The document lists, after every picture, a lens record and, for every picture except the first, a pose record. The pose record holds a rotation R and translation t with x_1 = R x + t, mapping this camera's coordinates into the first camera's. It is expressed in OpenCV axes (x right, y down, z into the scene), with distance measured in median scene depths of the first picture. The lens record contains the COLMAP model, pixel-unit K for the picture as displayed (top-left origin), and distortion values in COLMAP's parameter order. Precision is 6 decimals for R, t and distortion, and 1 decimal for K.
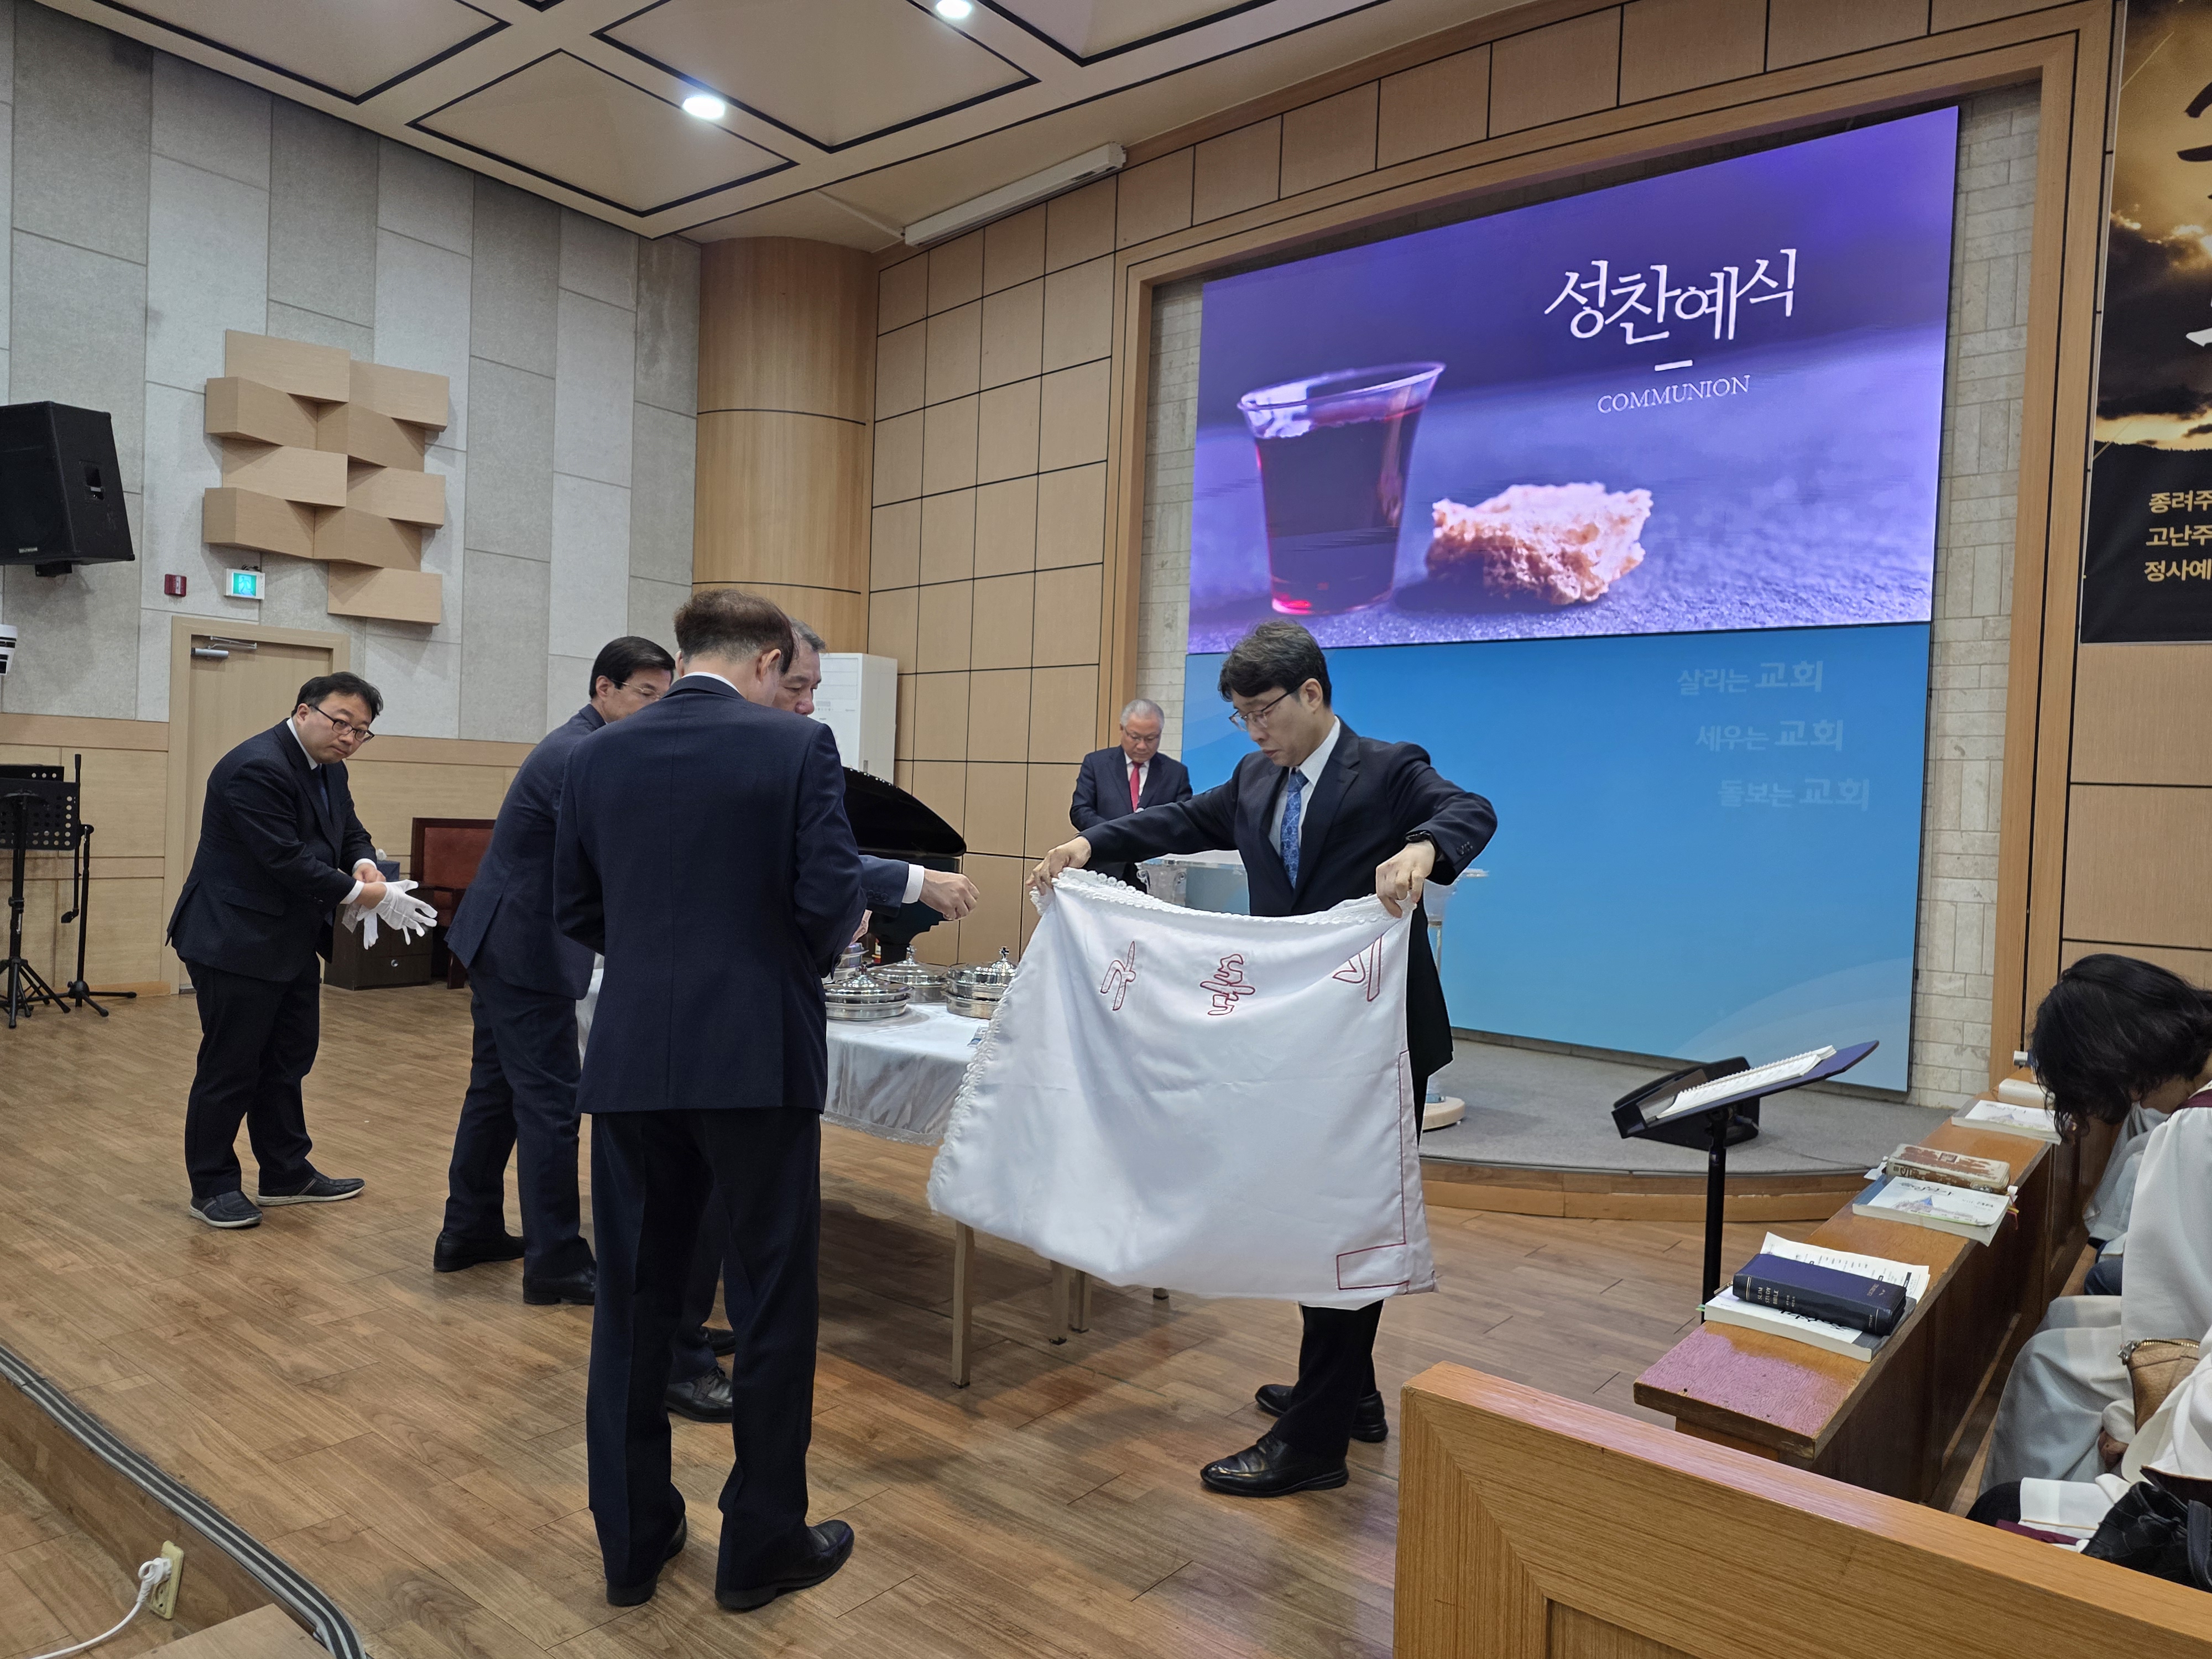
lens RADIAL K [[1481.4, 0, 1089.0], [0, 1481.4, 814.4], [0, 0, 1]] dist [0.018303, -0.006147]
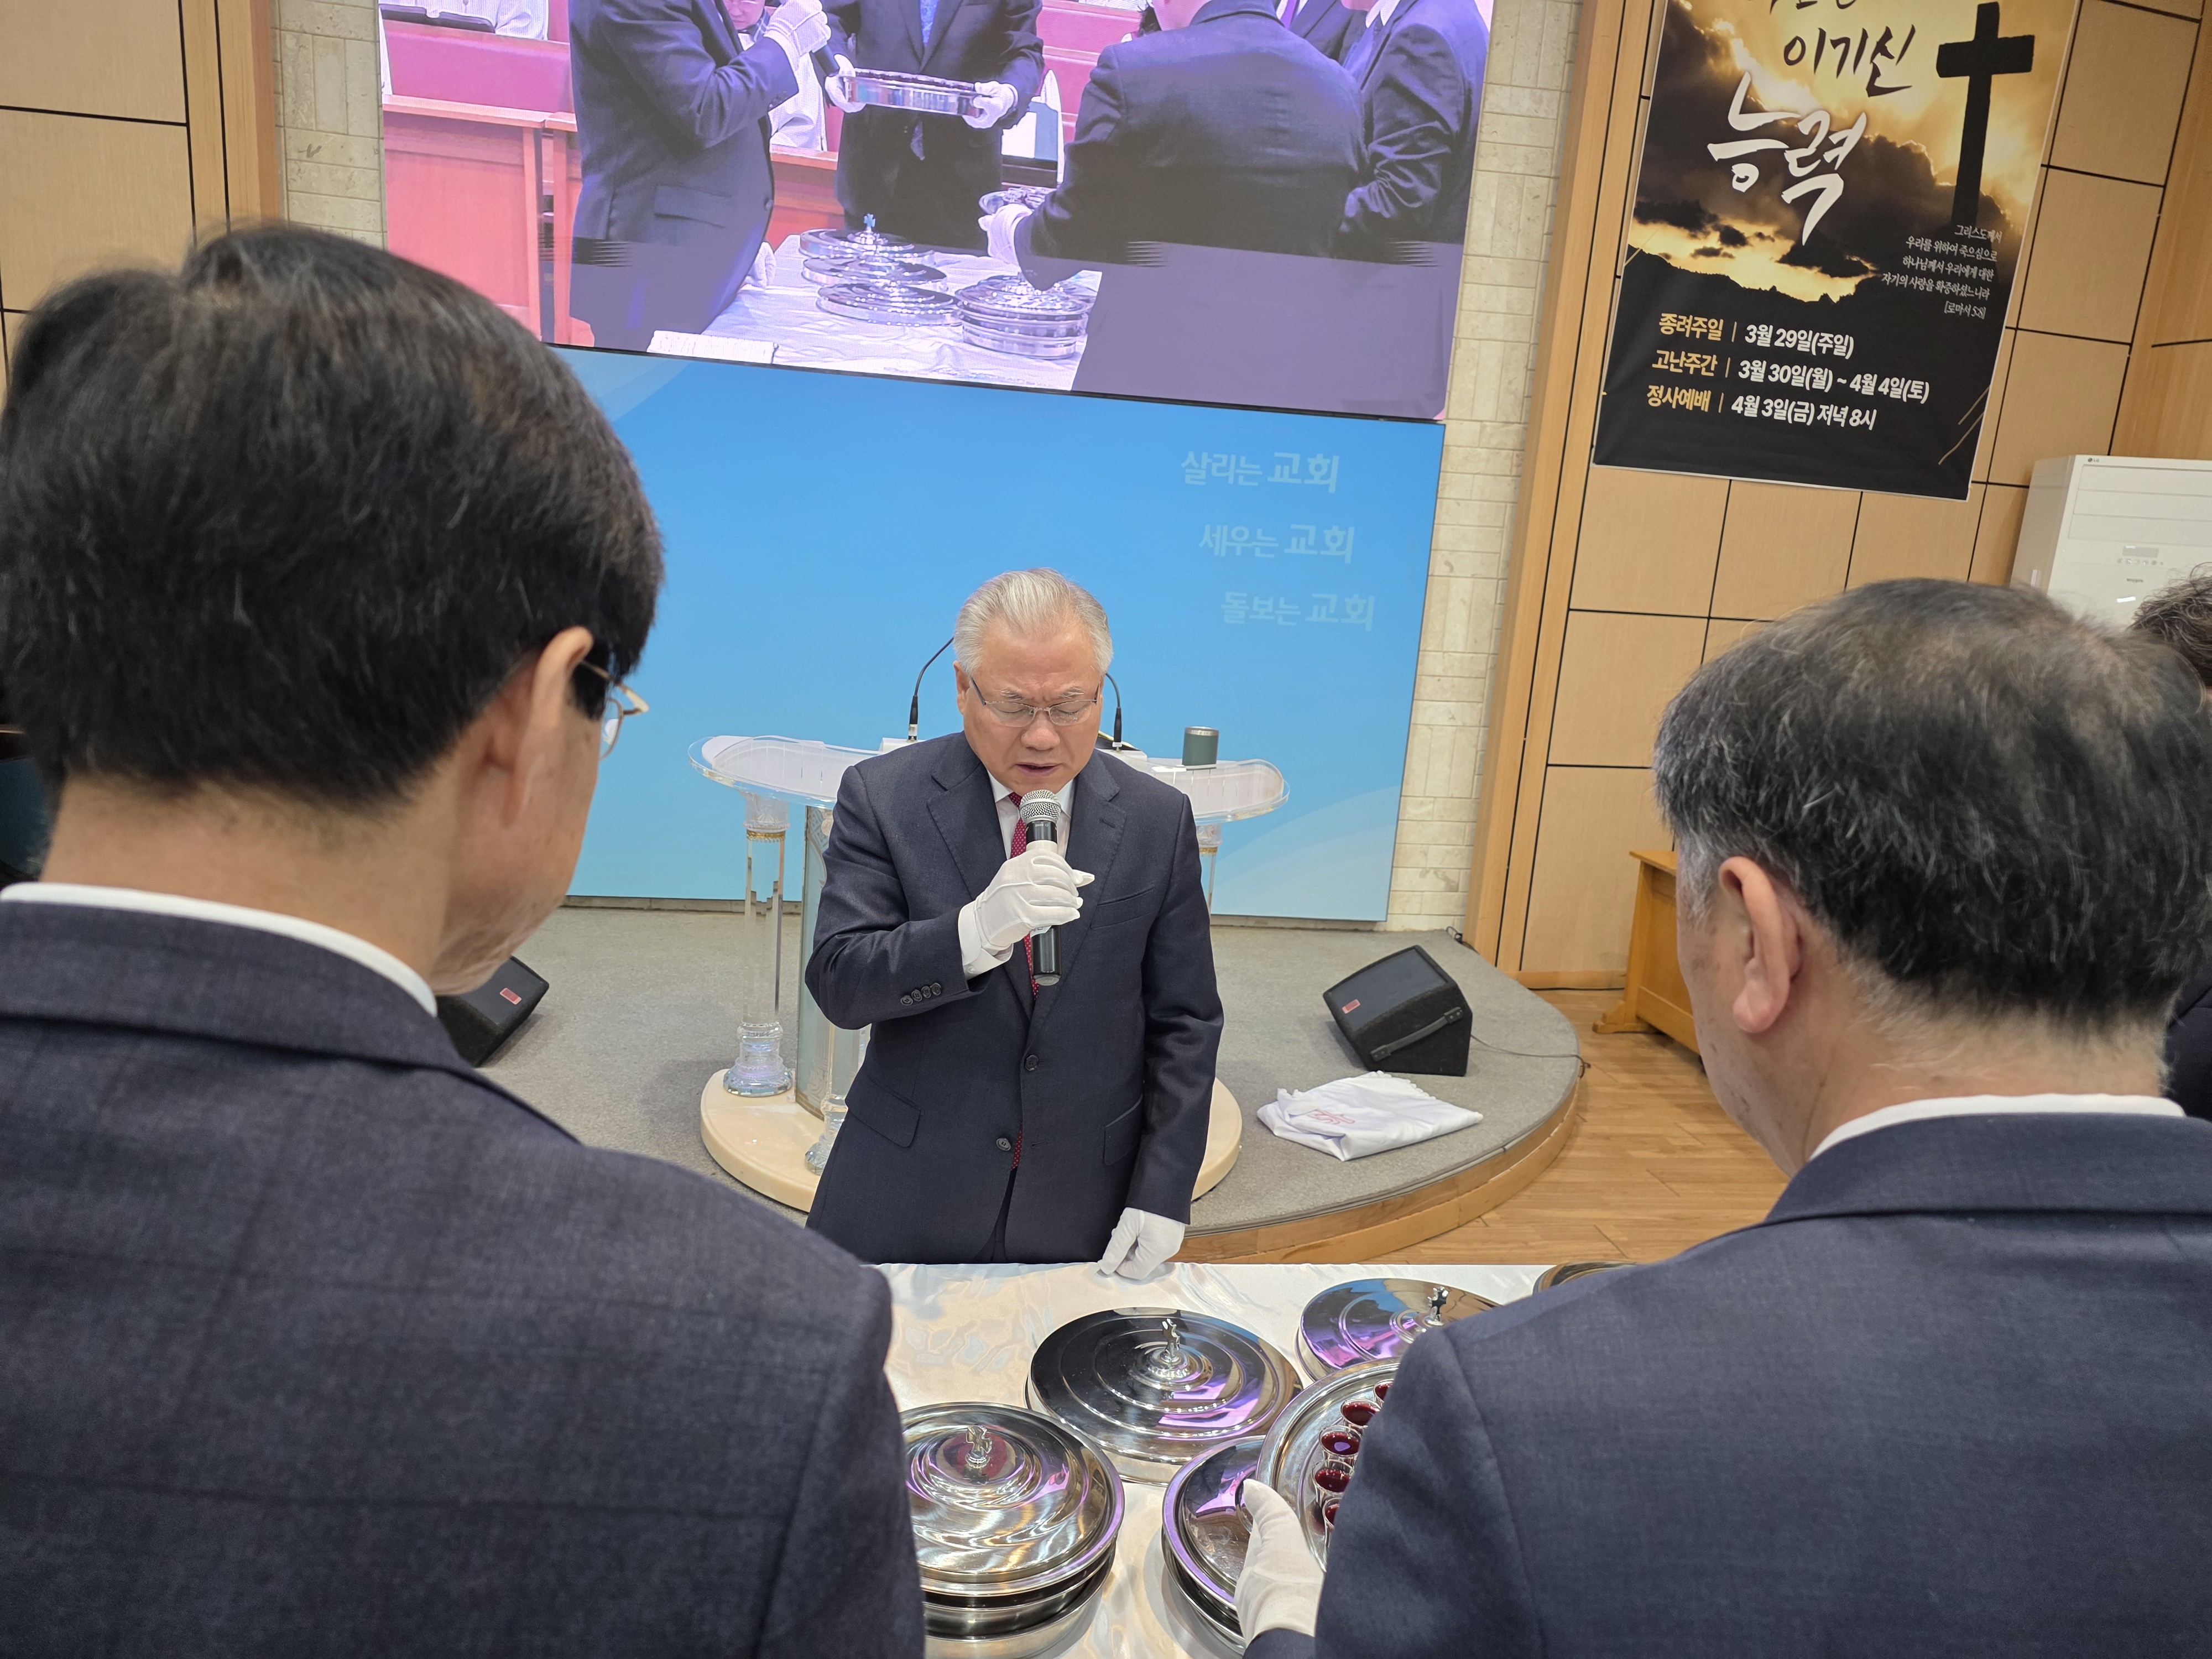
lens RADIAL K [[1481.4, 0, 1091.1], [0, 1481.4, 850.6], [0, 0, 1]] dist [0.018303, -0.006147]
pose [[0.690958, -0.144421, 0.708322, -0.266947], [-0.028680, 0.973593, 0.226484, -0.074277], [-0.722326, -0.176806, 0.668569, 0.507584]]
